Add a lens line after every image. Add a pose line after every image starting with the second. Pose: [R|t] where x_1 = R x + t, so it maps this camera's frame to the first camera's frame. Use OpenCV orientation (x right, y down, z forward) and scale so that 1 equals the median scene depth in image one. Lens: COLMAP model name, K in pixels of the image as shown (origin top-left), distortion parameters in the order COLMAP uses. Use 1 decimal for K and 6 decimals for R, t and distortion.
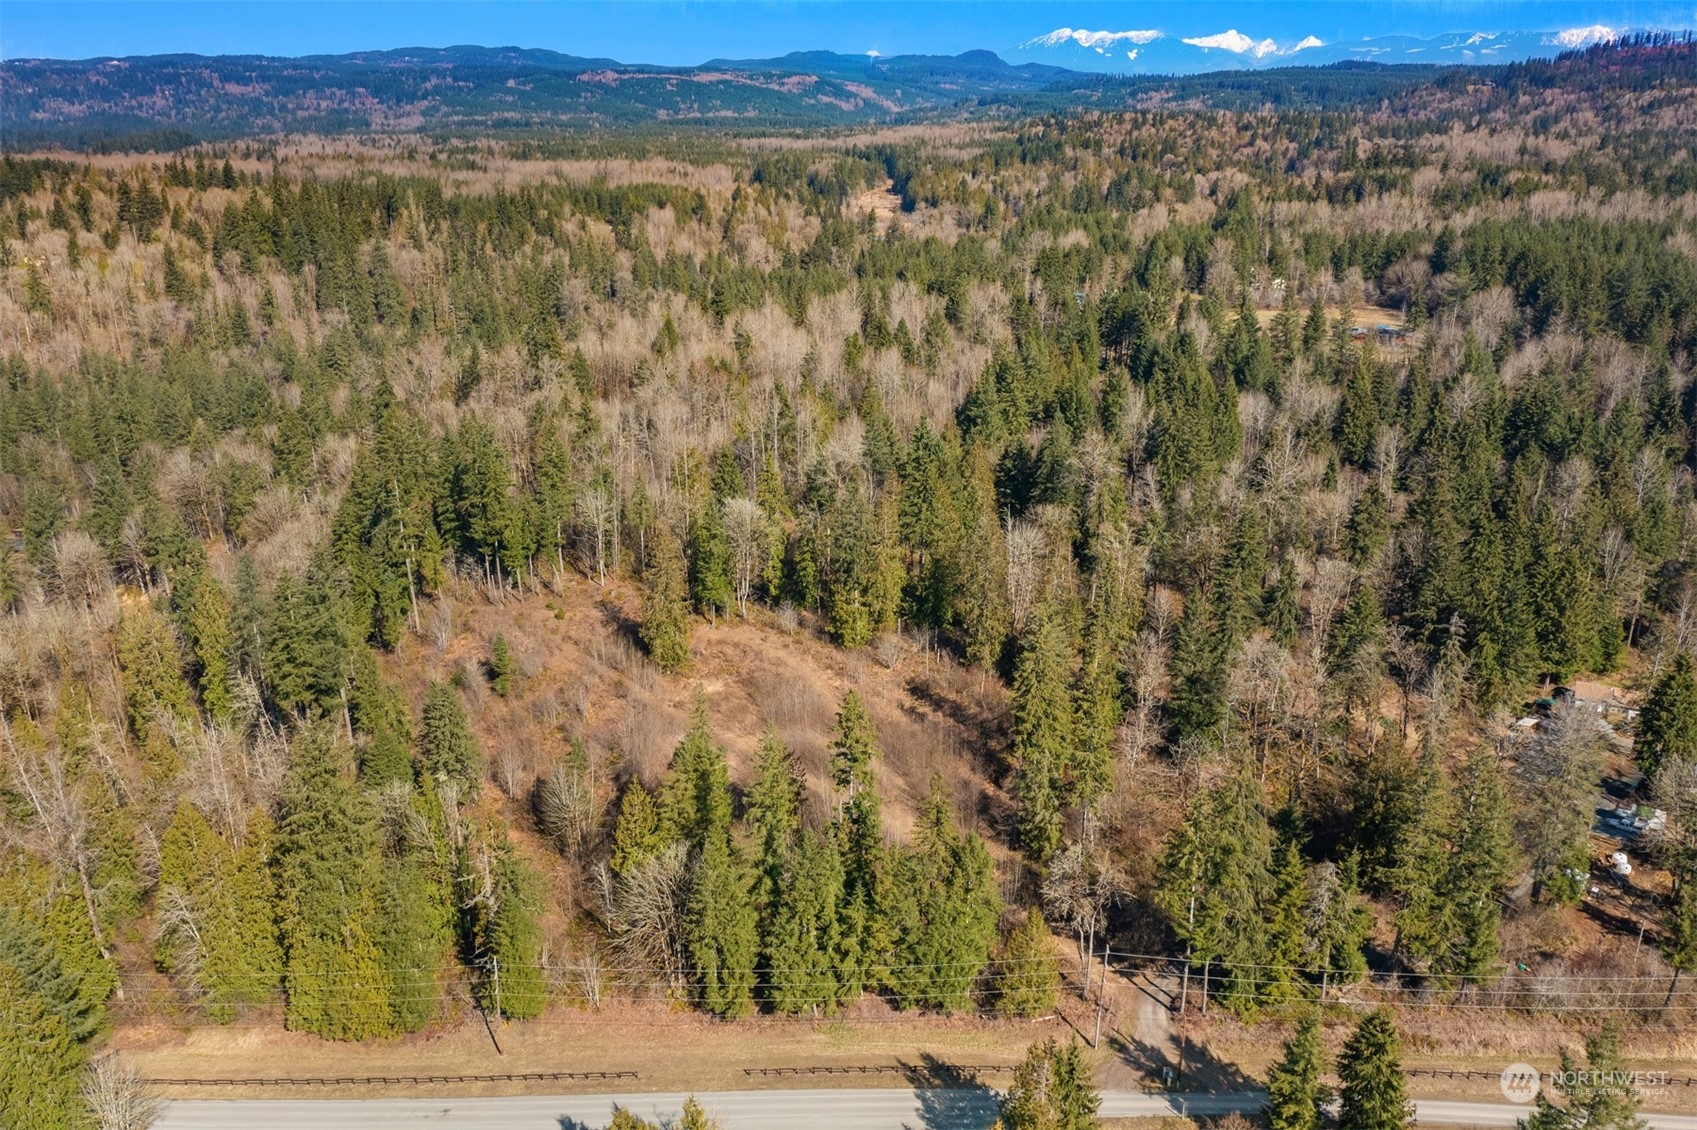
lens RADIAL K [[1340.9, 0, 799.1], [0, 1340.9, 573.1], [0, 0, 1]] dist [0.005041, 0.005607]
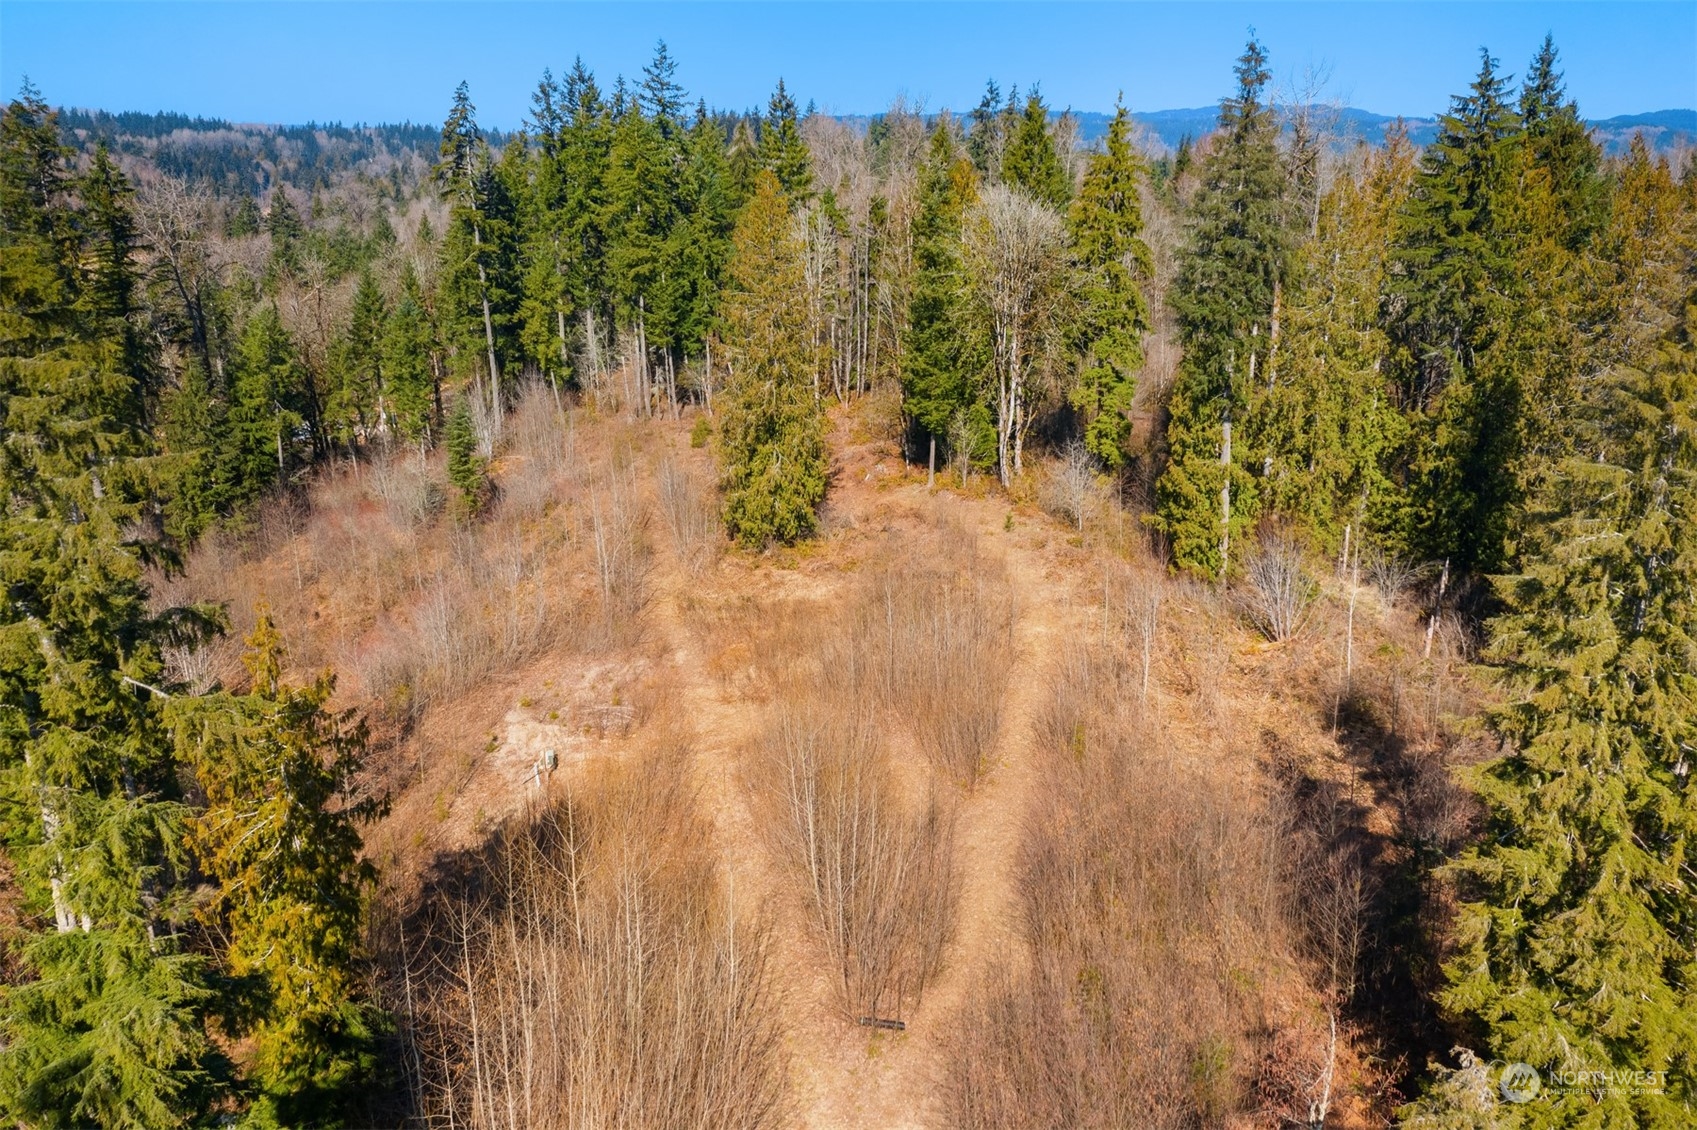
lens RADIAL K [[1340.9, 0, 799.1], [0, 1340.9, 573.1], [0, 0, 1]] dist [0.005041, 0.005607]
pose [[0.856969, 0.199649, -0.475126, 0.126461], [-0.214033, 0.976524, 0.024294, 0.070791], [0.468822, 0.080873, 0.879582, 0.608289]]
